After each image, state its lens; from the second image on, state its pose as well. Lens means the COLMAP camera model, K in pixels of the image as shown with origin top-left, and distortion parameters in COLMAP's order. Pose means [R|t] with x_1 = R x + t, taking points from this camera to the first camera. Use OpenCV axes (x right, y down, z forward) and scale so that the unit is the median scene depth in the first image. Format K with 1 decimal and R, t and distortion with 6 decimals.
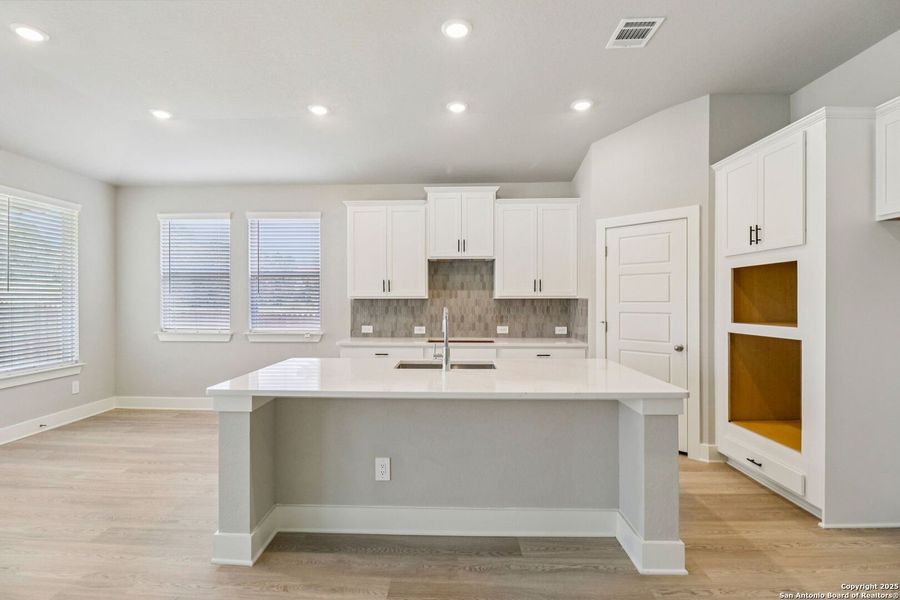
lens RADIAL K [[424.4, 0, 446.0], [0, 424.4, 298.5], [0, 0, 1]] dist [0.000736, -0.000171]
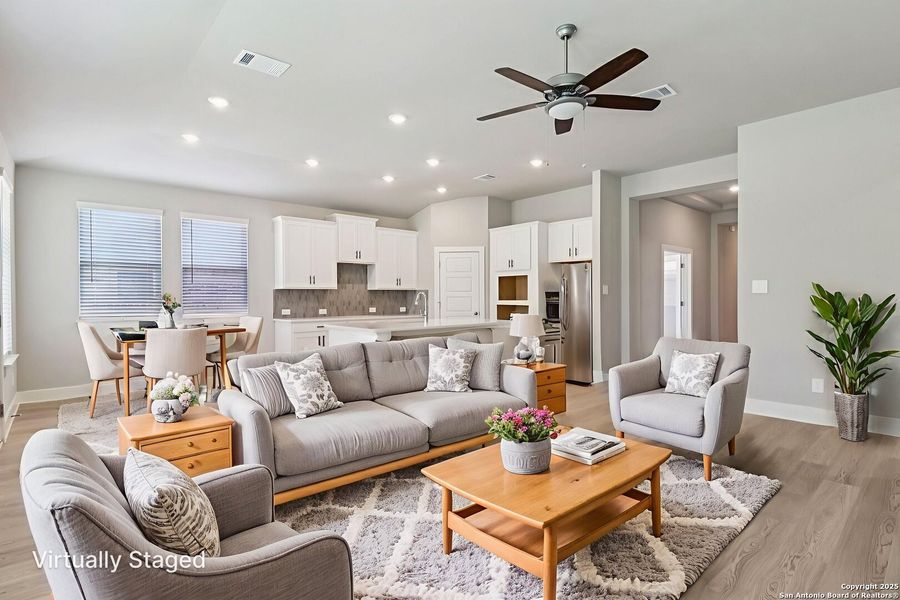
lens RADIAL K [[424.4, 0, 446.0], [0, 424.4, 298.5], [0, 0, 1]] dist [0.000736, -0.000171]
pose [[0.727178, -0.005622, 0.686426, -0.761728], [-0.001615, 0.999950, 0.009901, 0.016490], [-0.686447, -0.008309, 0.727132, -0.323107]]
